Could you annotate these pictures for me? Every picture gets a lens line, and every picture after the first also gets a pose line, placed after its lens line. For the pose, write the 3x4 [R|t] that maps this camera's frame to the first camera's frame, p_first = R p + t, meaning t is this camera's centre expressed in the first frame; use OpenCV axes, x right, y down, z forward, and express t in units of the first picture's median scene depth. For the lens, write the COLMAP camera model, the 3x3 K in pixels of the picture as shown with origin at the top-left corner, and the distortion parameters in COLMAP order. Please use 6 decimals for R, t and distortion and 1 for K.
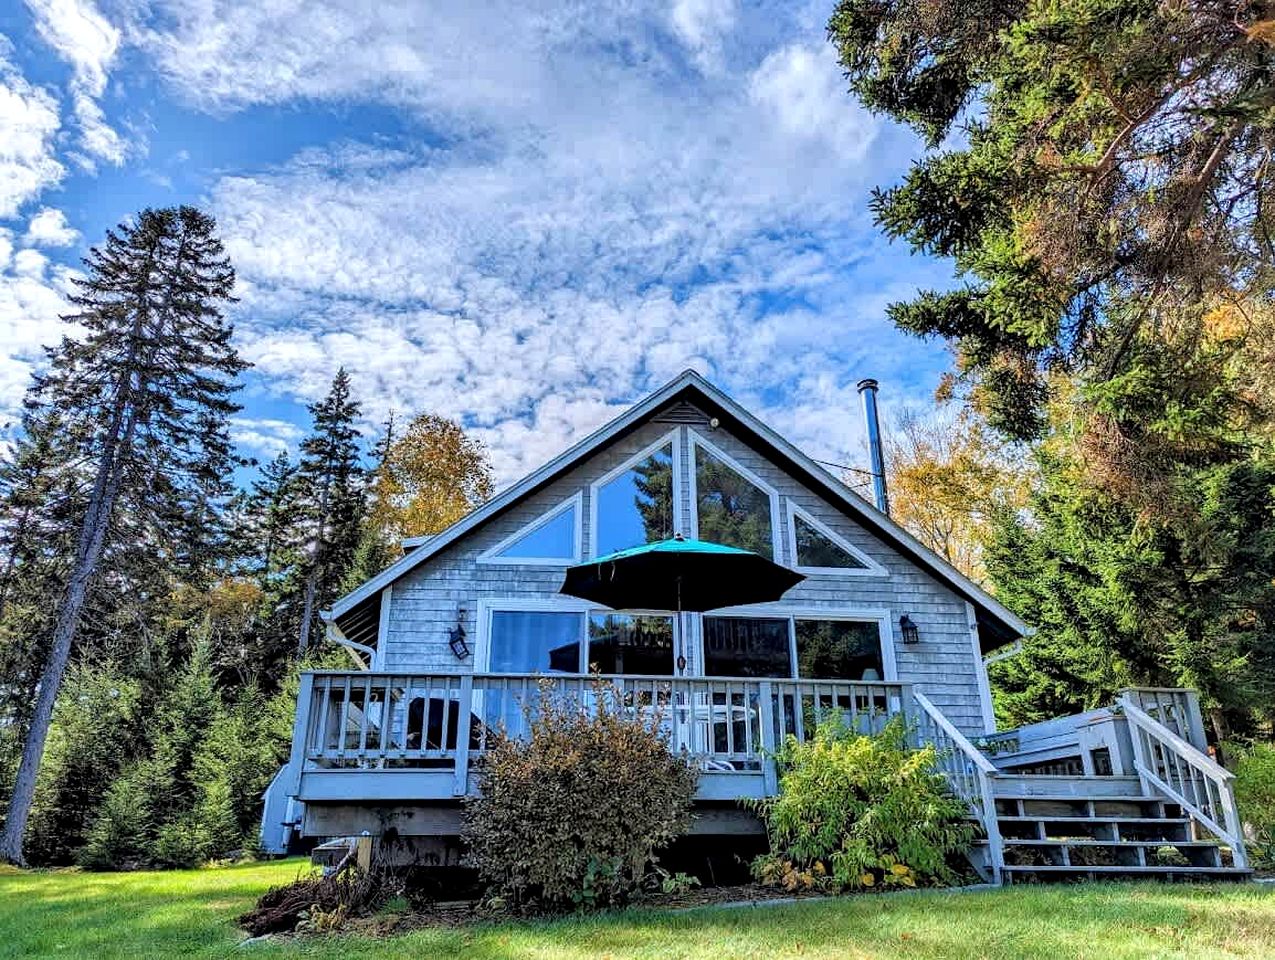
lens RADIAL K [[914.3, 0, 620.3], [0, 914.3, 476.5], [0, 0, 1]] dist [0.041139, -0.004215]
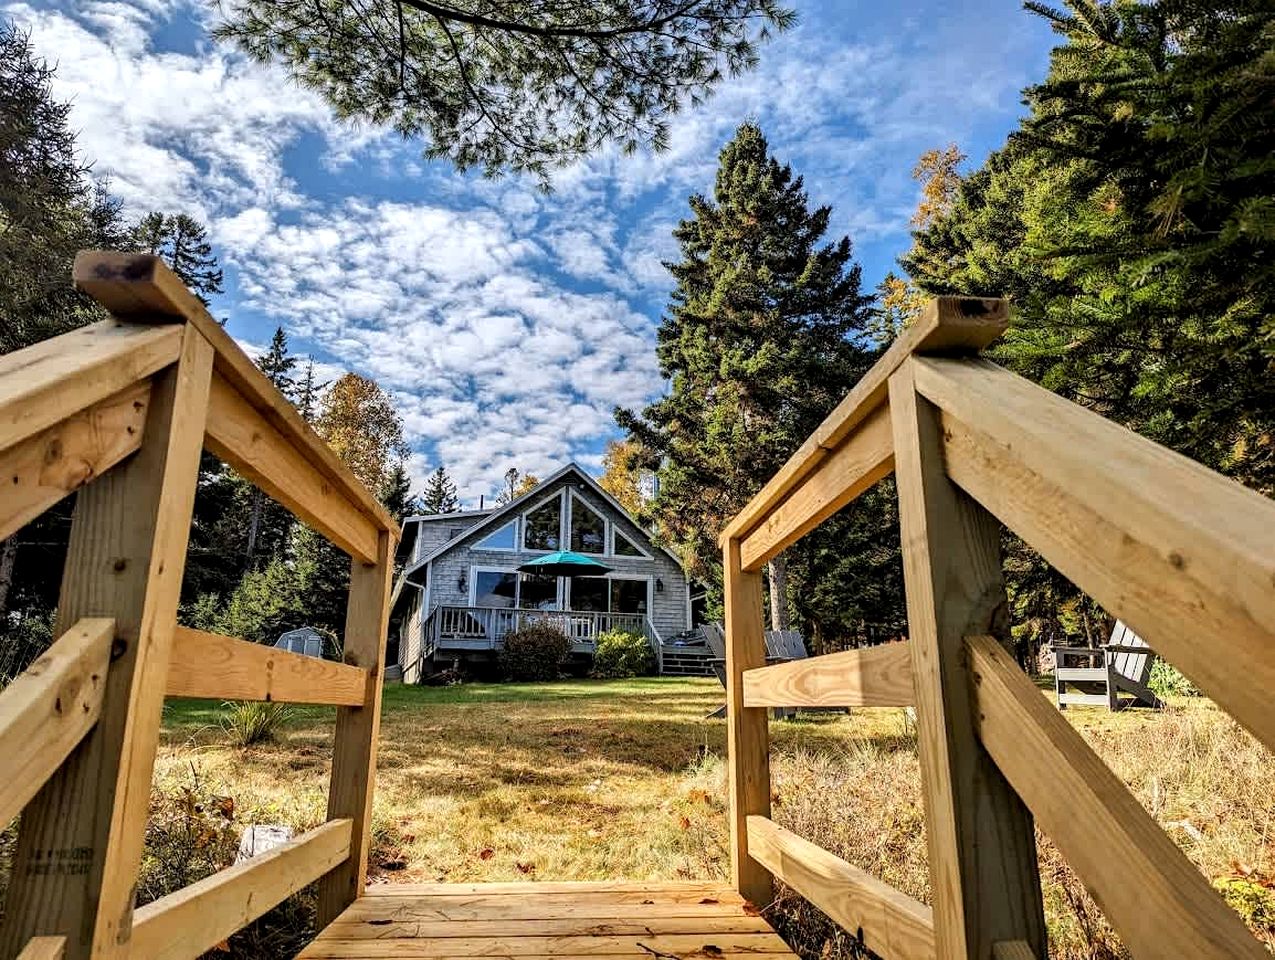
lens RADIAL K [[826.8, 0, 638.2], [0, 826.8, 489.9], [0, 0, 1]] dist [0.000864, 0.000777]
pose [[0.978094, 0.056960, 0.200218, -0.164025], [-0.081394, 0.989908, 0.116004, -0.302088], [-0.191590, -0.129759, 0.972860, -0.960538]]
